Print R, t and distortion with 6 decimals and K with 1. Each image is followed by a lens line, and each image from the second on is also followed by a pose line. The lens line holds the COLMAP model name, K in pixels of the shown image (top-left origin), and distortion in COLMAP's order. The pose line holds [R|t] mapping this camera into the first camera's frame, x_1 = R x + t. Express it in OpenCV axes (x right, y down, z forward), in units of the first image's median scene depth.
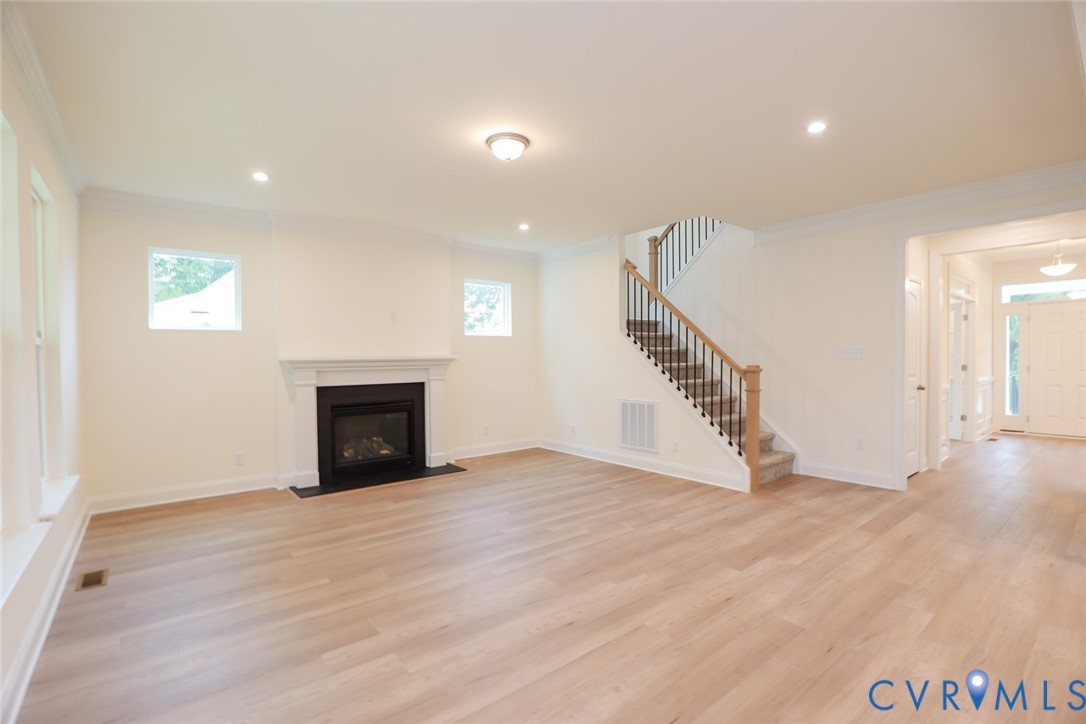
lens RADIAL K [[497.7, 0, 544.2], [0, 497.7, 366.0], [0, 0, 1]] dist [-0.036439, 0.006246]
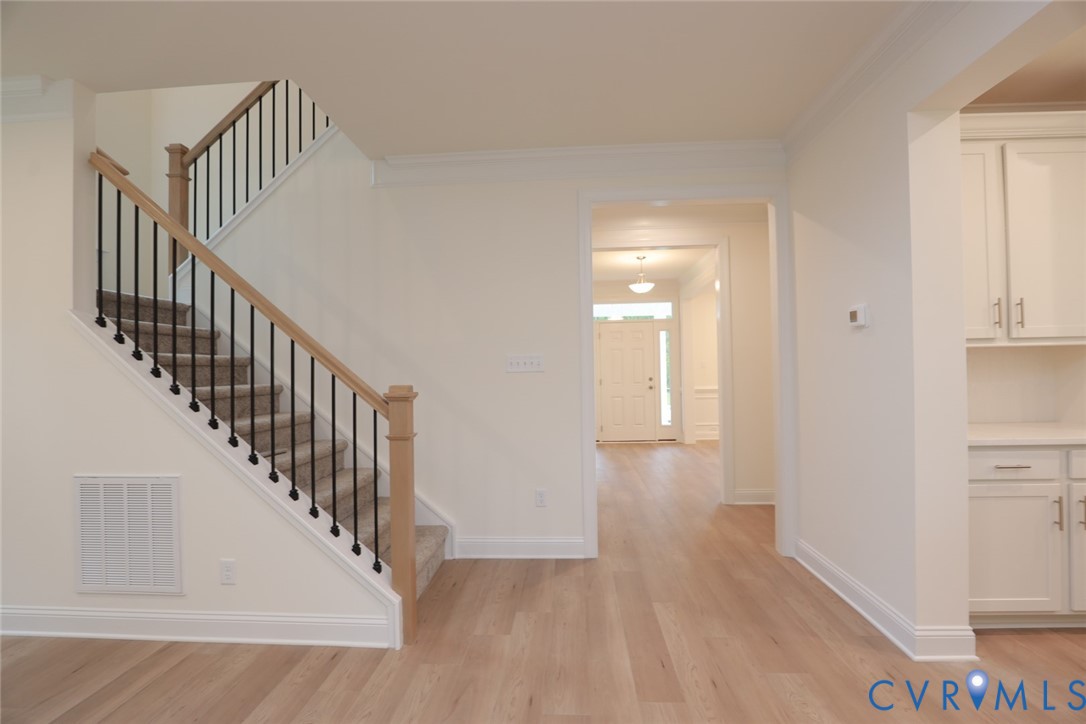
lens RADIAL K [[497.7, 0, 544.8], [0, 497.7, 365.2], [0, 0, 1]] dist [-0.036439, 0.006246]
pose [[0.671776, 0.004657, 0.740740, 0.135067], [0.026482, 0.999190, -0.030298, -0.003038], [-0.740281, 0.039970, 0.671109, 0.504475]]
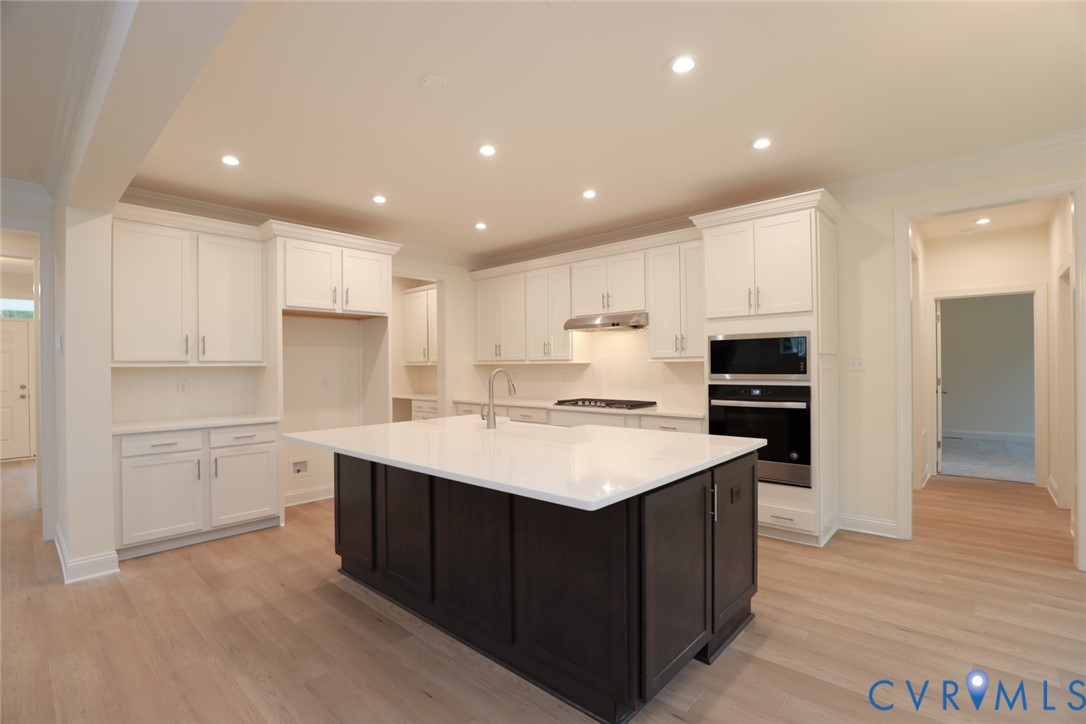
lens RADIAL K [[497.7, 0, 542.7], [0, 497.7, 366.1], [0, 0, 1]] dist [-0.036439, 0.006246]
pose [[-0.154148, 0.009625, 0.988001, -0.023272], [0.030995, 0.999508, -0.004902, -0.004436], [-0.987561, 0.029867, -0.154371, 0.073773]]
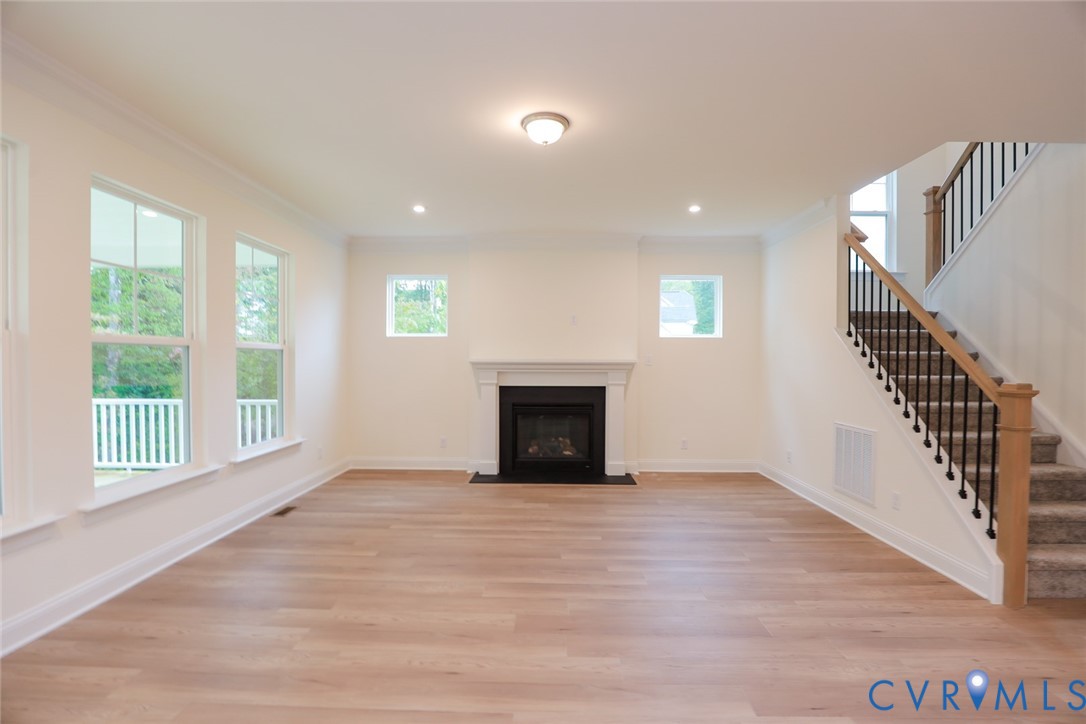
lens RADIAL K [[497.7, 0, 543.3], [0, 497.7, 364.8], [0, 0, 1]] dist [-0.036439, 0.006246]
pose [[0.762631, 0.019669, -0.646535, 0.332266], [-0.023721, 0.999716, 0.002433, -0.010400], [0.646399, 0.013481, 0.762881, 0.204011]]
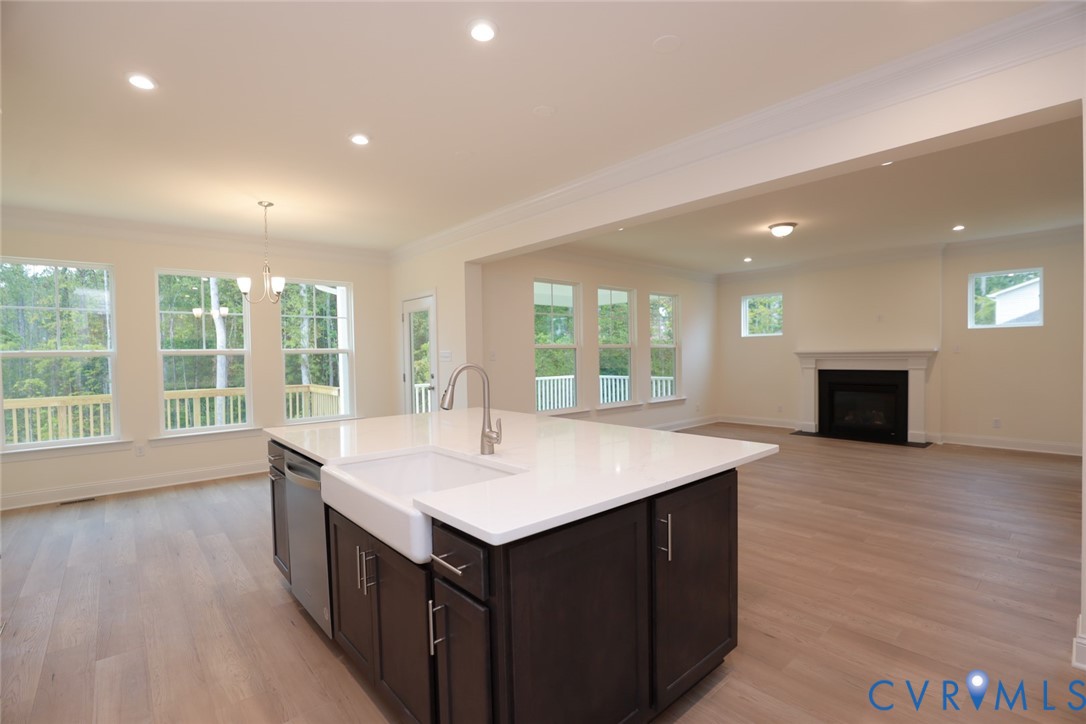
lens RADIAL K [[497.7, 0, 545.1], [0, 497.7, 365.4], [0, 0, 1]] dist [-0.036439, 0.006246]
pose [[0.044601, 0.033001, -0.998460, 1.026761], [-0.003684, 0.999453, 0.032870, -0.018101], [0.998998, 0.002213, 0.044698, 0.072033]]
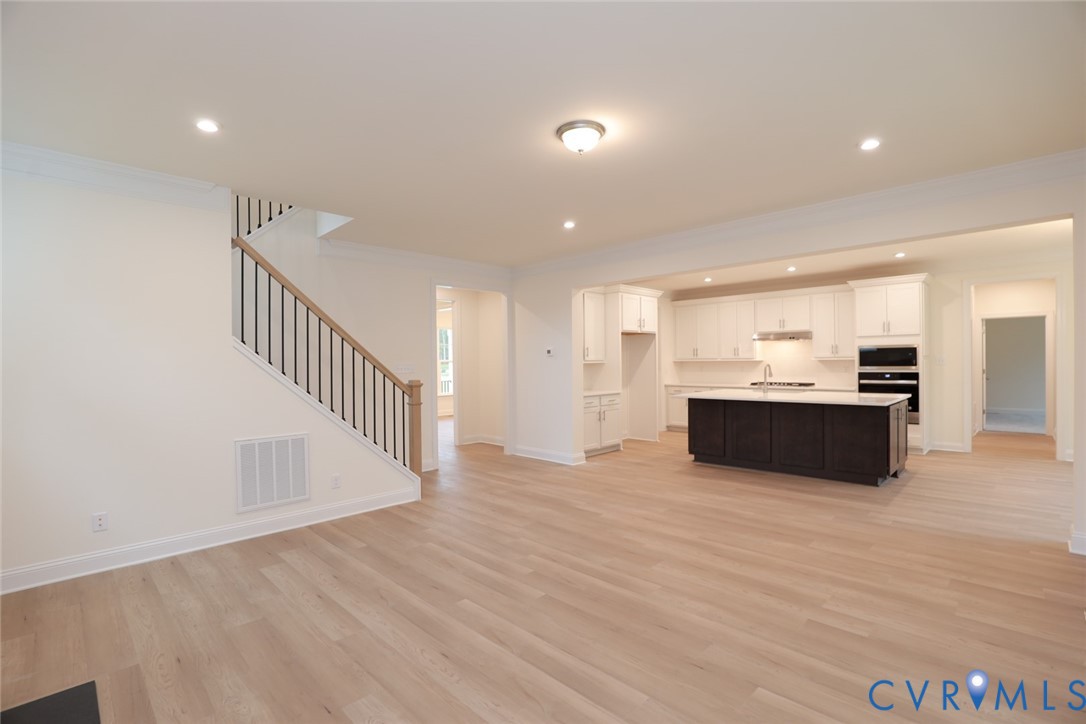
lens RADIAL K [[497.7, 0, 541.0], [0, 497.7, 366.1], [0, 0, 1]] dist [-0.036439, 0.006246]
pose [[-0.105959, 0.001048, 0.994370, -0.614425], [0.033535, 0.999434, 0.002520, -0.023488], [-0.993805, 0.033613, -0.105935, 0.761742]]
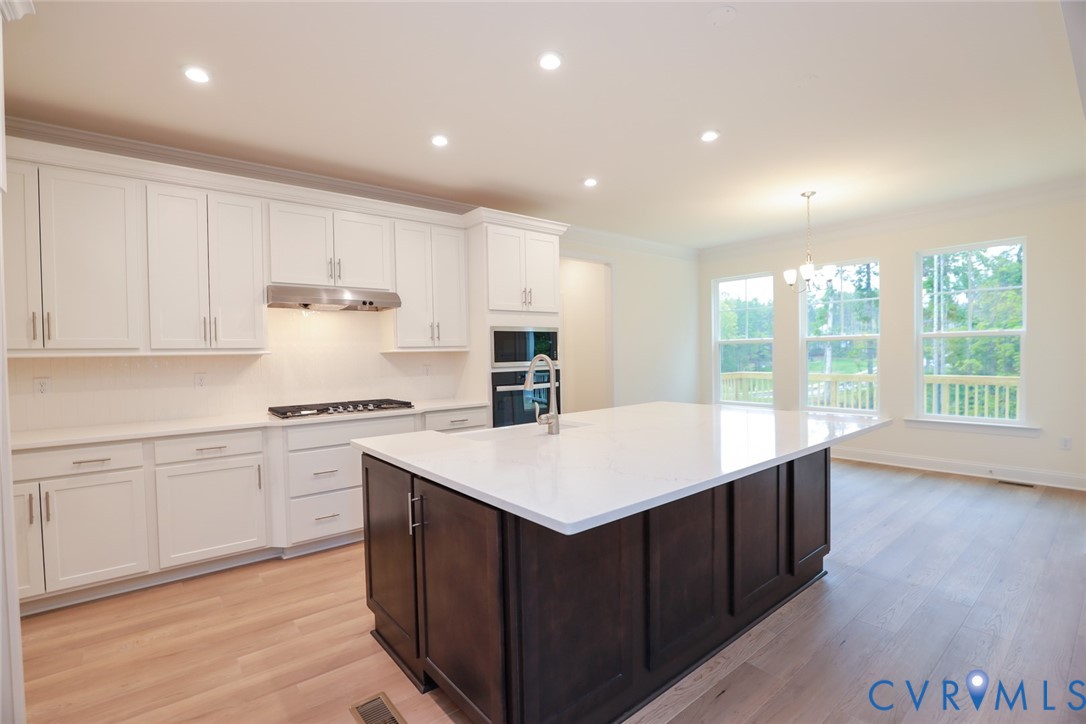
lens RADIAL K [[497.7, 0, 544.2], [0, 497.7, 364.3], [0, 0, 1]] dist [-0.036439, 0.006246]
pose [[-0.999556, 0.029190, -0.005991, 0.620236], [0.028898, 0.998605, 0.044203, -0.018349], [0.007273, 0.044010, -0.999005, 0.515650]]
